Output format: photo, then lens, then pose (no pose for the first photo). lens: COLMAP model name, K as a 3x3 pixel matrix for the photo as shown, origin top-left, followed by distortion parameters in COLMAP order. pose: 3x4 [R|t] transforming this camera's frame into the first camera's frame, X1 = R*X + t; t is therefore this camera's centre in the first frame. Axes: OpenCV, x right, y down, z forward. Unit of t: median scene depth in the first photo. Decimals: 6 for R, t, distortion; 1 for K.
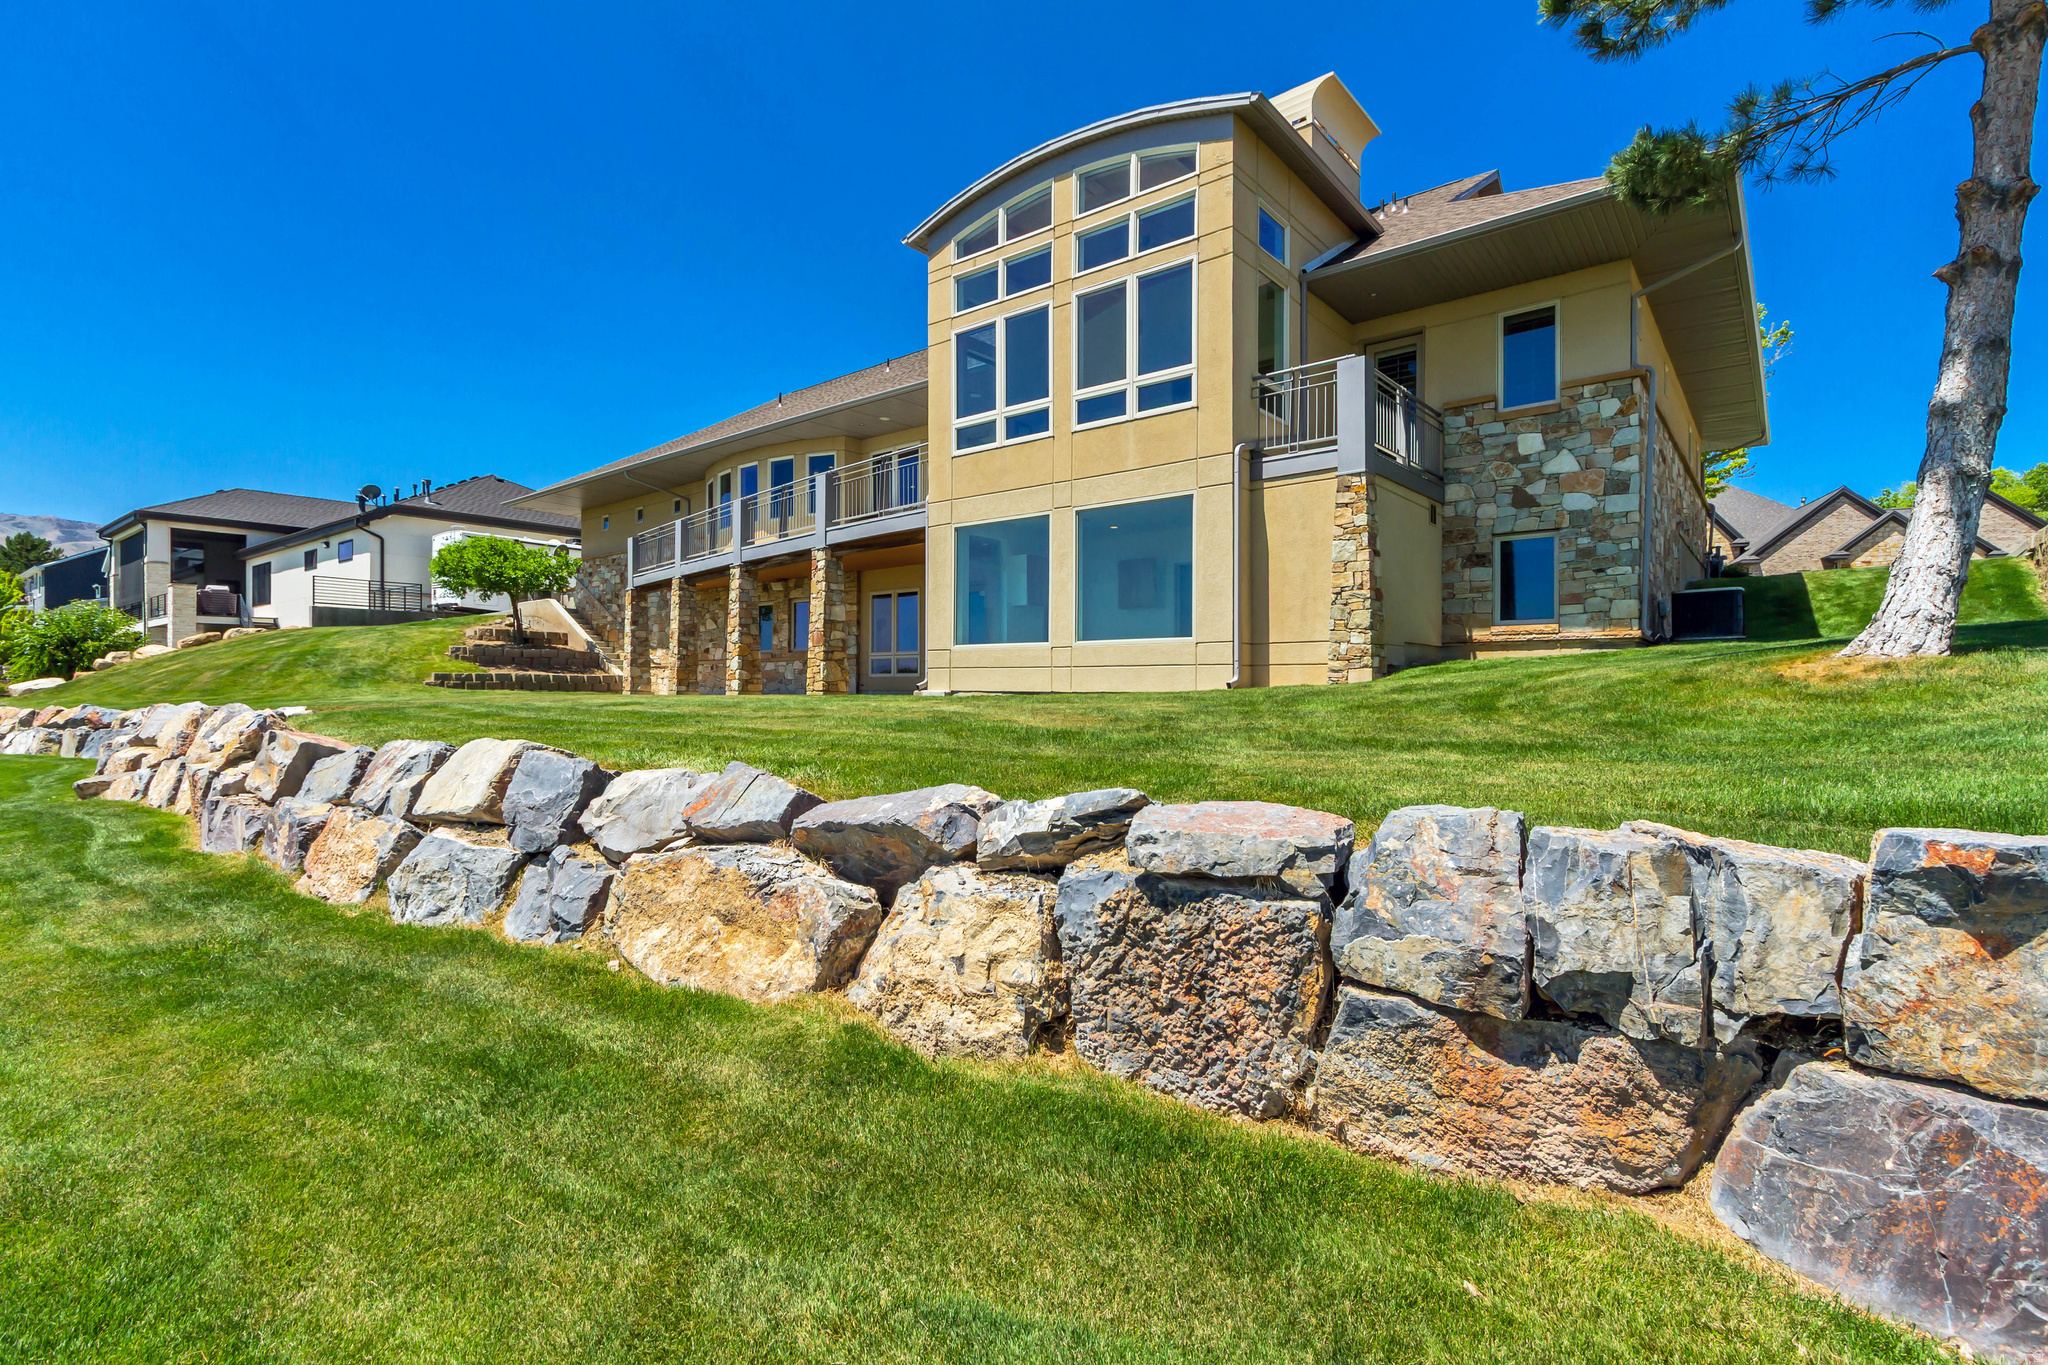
lens RADIAL K [[960.0, 0, 1023.4], [0, 960.0, 681.6], [0, 0, 1]] dist [0.000758, 0.000864]
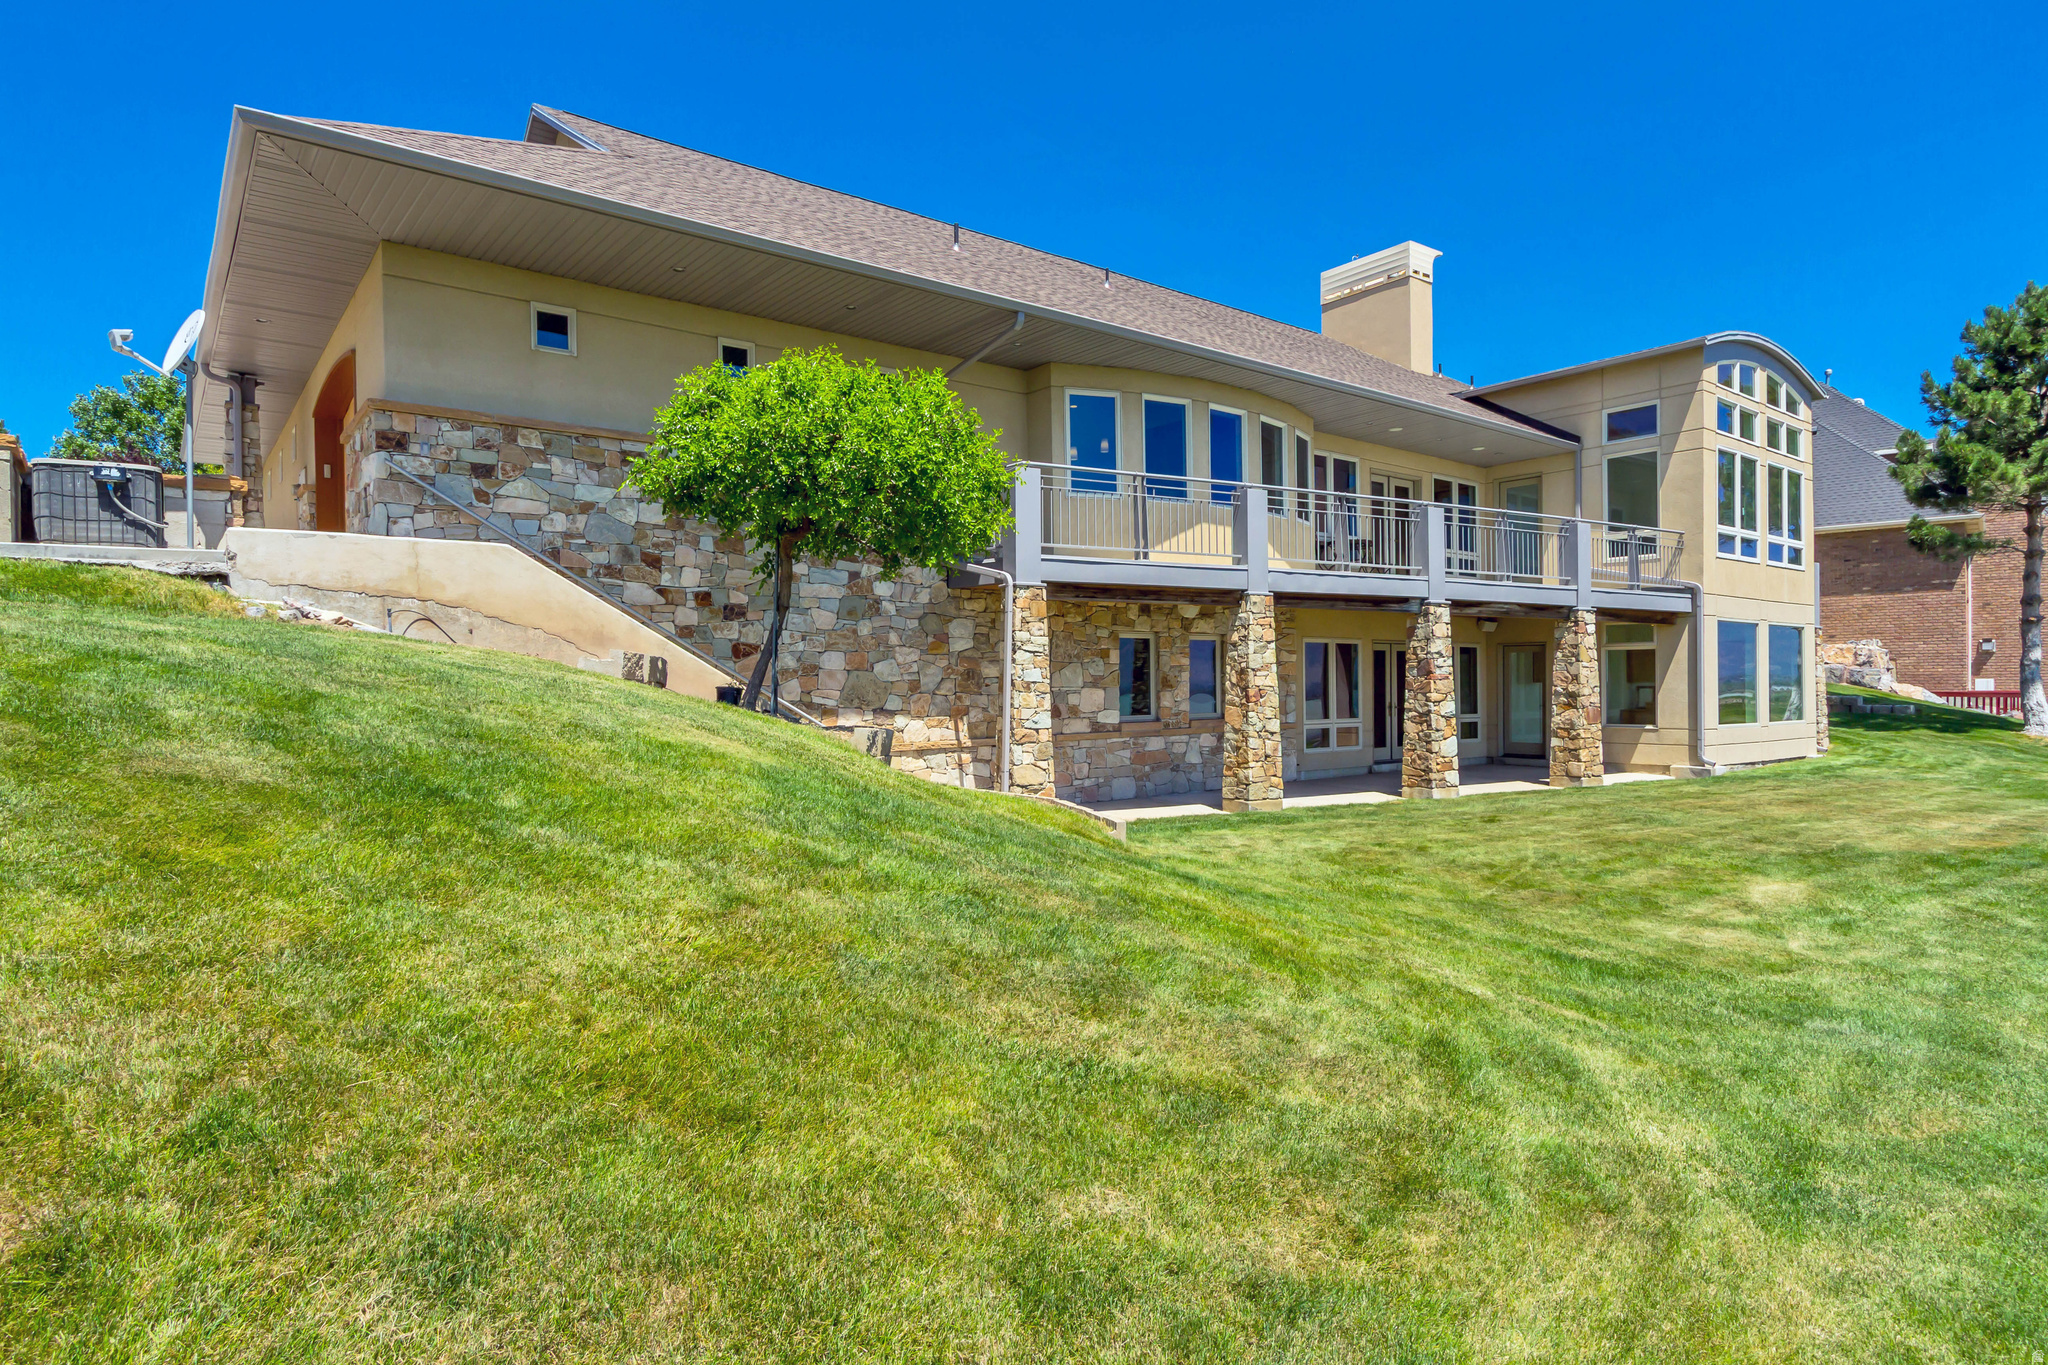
lens RADIAL K [[1158.8, 0, 1023.2], [0, 1158.8, 685.6], [0, 0, 1]] dist [-0.000188, 0.000137]
pose [[0.240661, 0.006188, 0.970589, -1.349574], [0.002920, 0.999971, -0.007100, -0.064551], [-0.970605, 0.004543, 0.240636, 1.246086]]
